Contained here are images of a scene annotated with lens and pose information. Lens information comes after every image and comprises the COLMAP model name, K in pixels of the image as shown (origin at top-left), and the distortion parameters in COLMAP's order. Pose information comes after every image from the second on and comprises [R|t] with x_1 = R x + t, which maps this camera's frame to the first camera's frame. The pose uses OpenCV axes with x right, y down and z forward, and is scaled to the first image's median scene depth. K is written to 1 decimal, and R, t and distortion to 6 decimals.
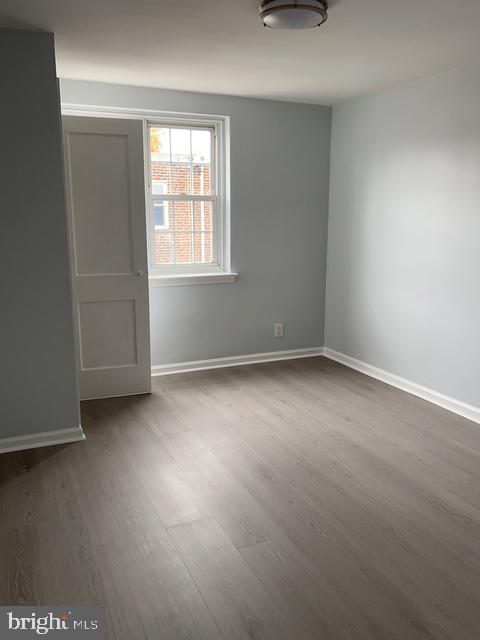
lens RADIAL K [[558.8, 0, 241.0], [0, 558.8, 312.2], [0, 0, 1]] dist [0.254892, -0.000933]
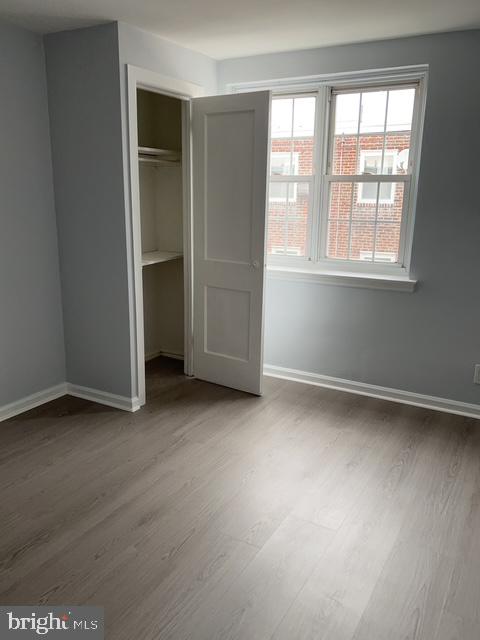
lens RADIAL K [[533.9, 0, 240.0], [0, 533.9, 320.0], [0, 0, 1]] dist [0.111289, -0.009685]
pose [[0.593898, 0.202582, -0.778618, 0.456121], [-0.161980, 0.978070, 0.130923, -0.082769], [0.788065, 0.048366, 0.613689, 0.423181]]
